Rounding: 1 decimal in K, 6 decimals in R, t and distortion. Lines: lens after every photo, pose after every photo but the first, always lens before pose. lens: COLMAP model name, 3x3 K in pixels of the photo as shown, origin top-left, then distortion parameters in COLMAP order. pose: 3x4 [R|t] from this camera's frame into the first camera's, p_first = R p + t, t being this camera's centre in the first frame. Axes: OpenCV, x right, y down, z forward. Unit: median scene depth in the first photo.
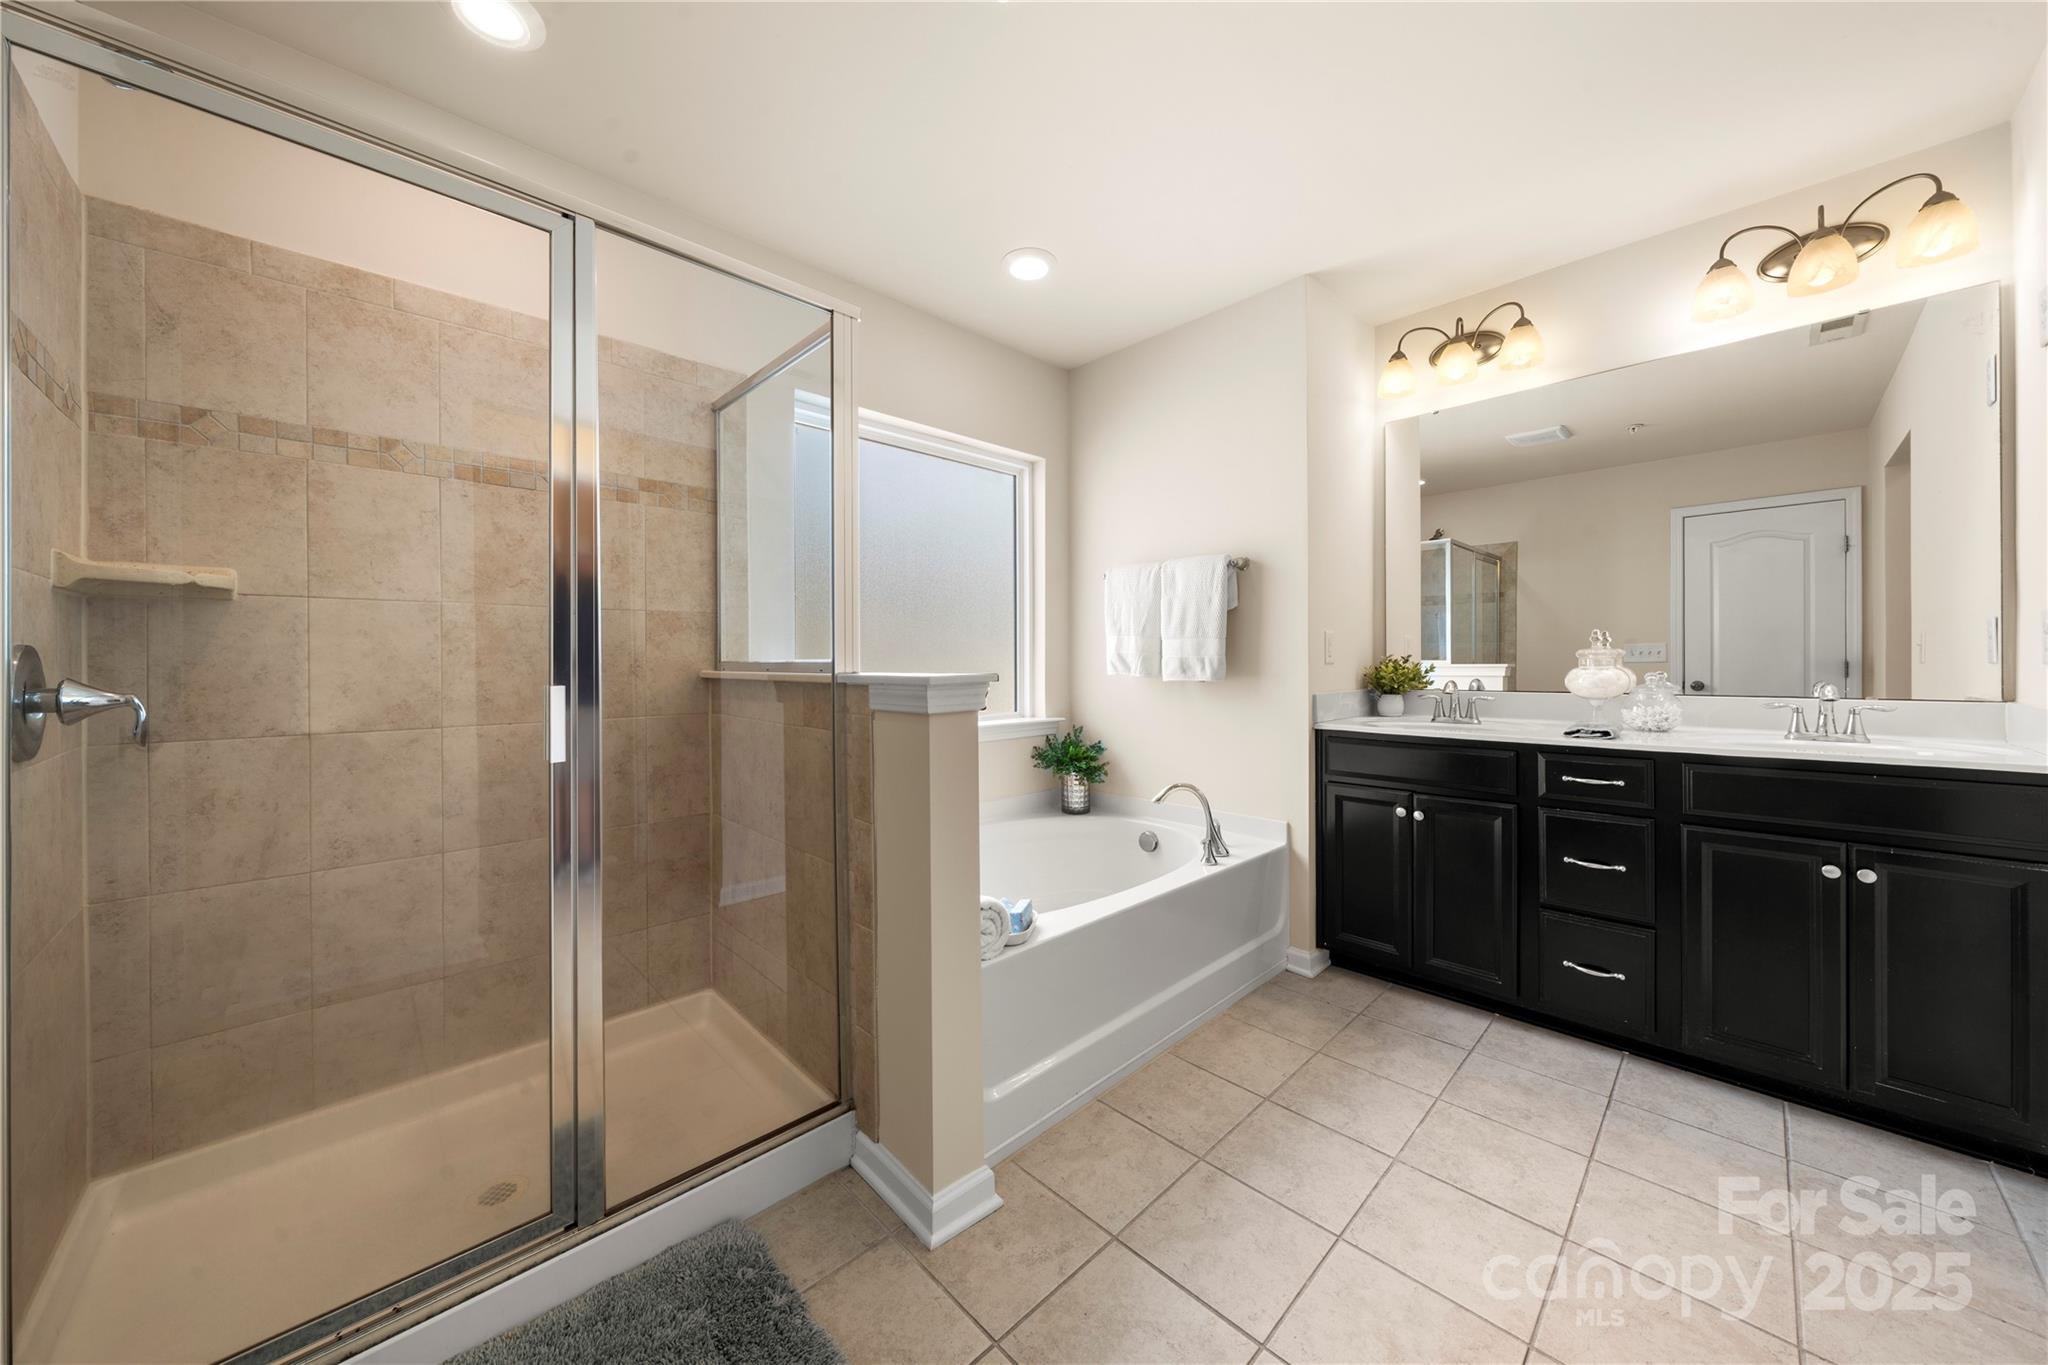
lens RADIAL K [[707.4, 0, 1024.0], [0, 707.4, 682.5], [0, 0, 1]] dist [-0.001029, 0.000014]
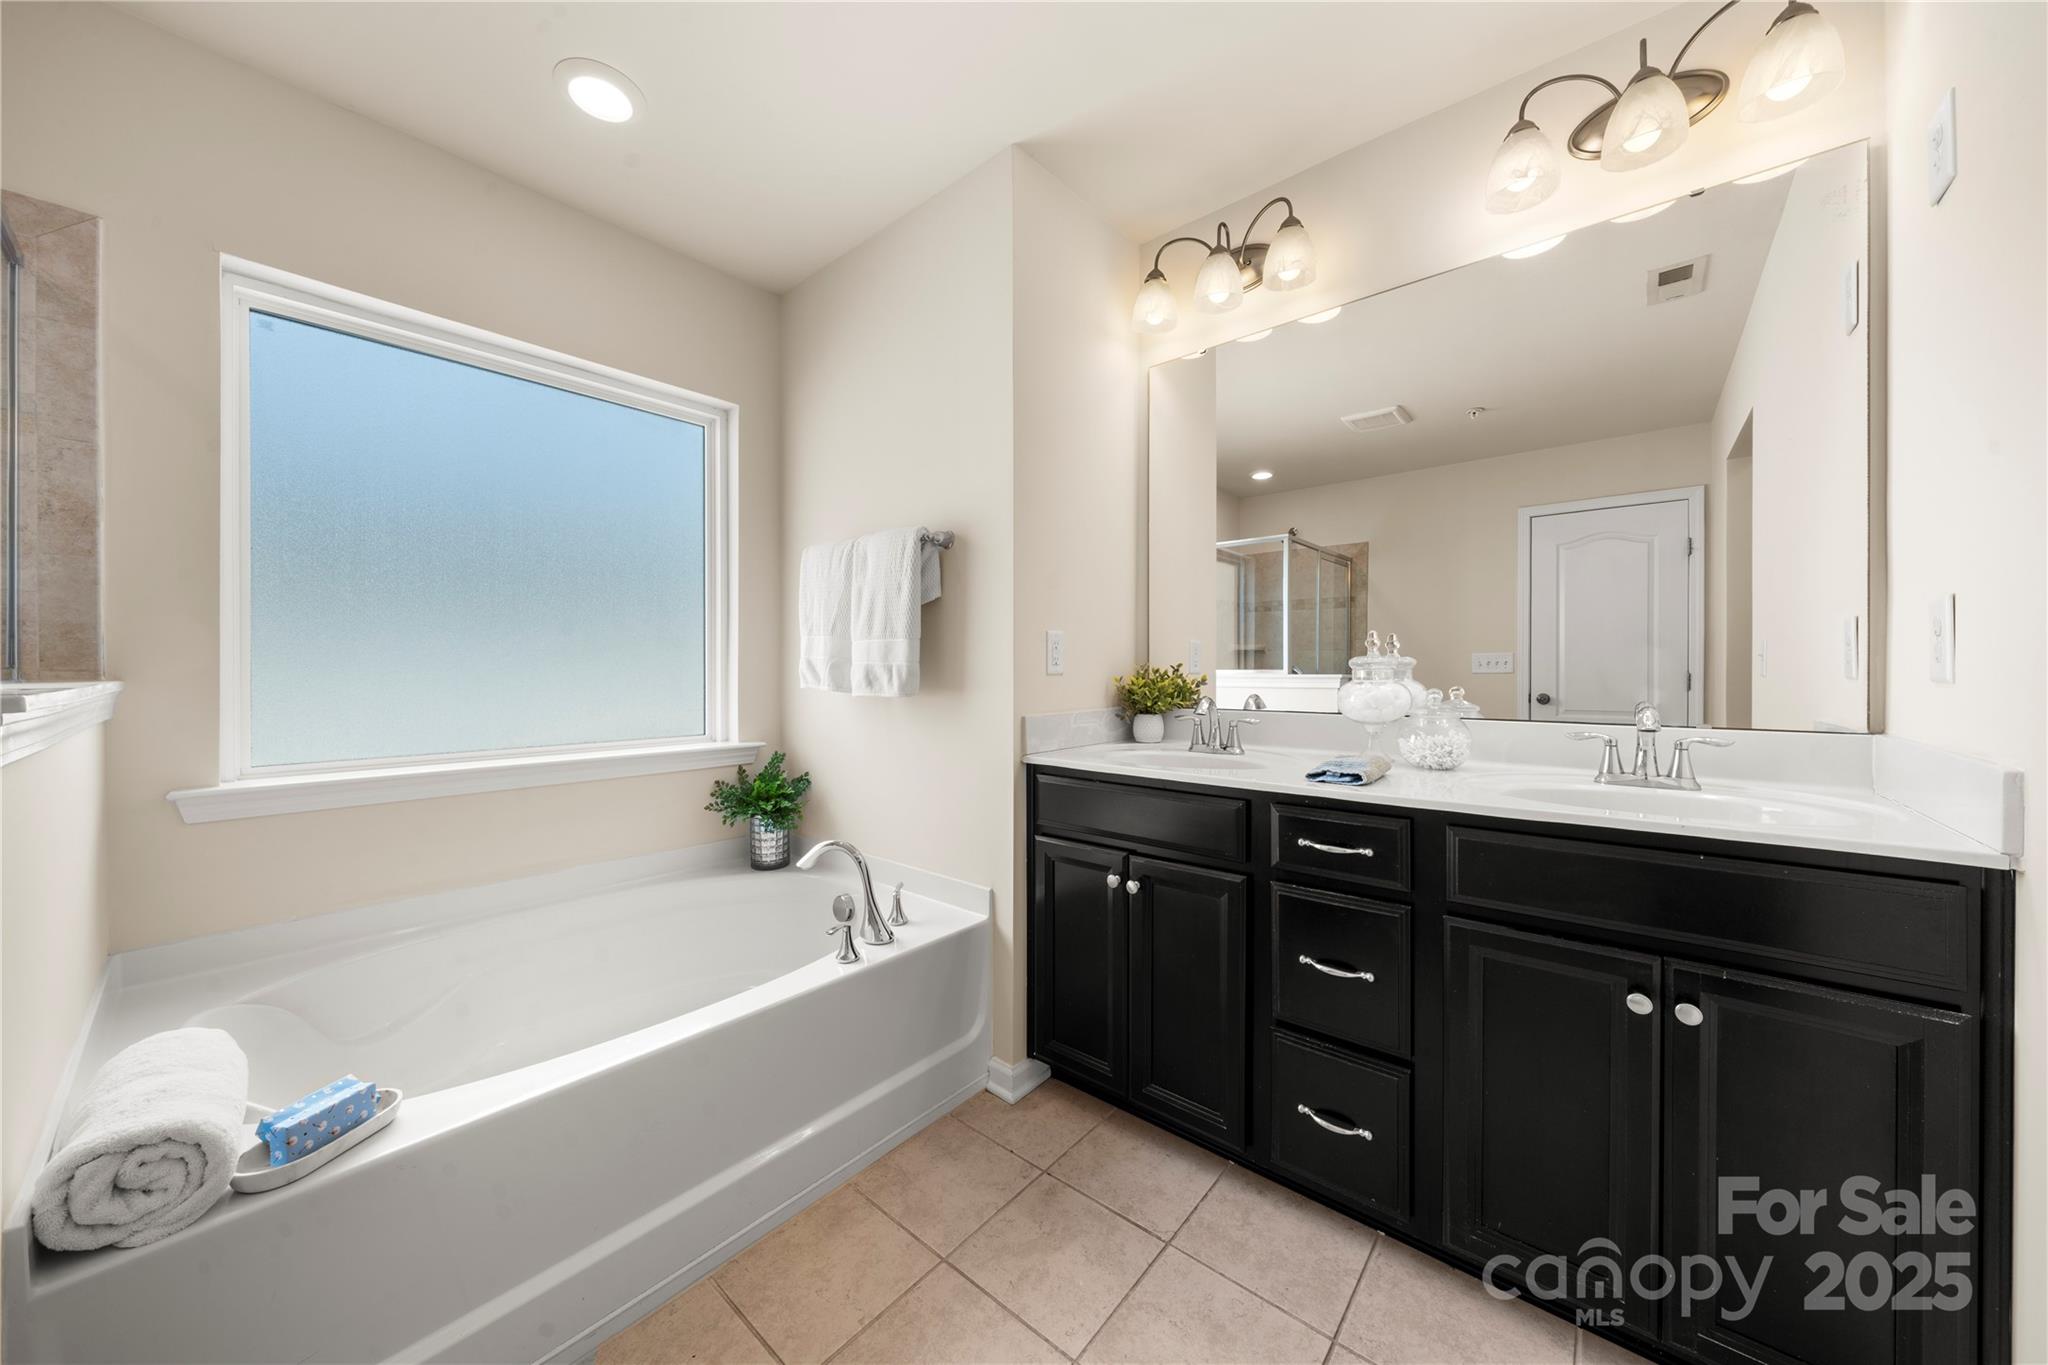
lens RADIAL K [[699.2, 0, 1021.8], [0, 699.2, 692.8], [0, 0, 1]] dist [-0.001054, -0.000381]
pose [[0.995808, 0.002187, 0.091438, 0.353741], [-0.002572, 0.999988, 0.004092, -0.010660], [-0.091428, -0.004310, 0.995802, 0.283378]]
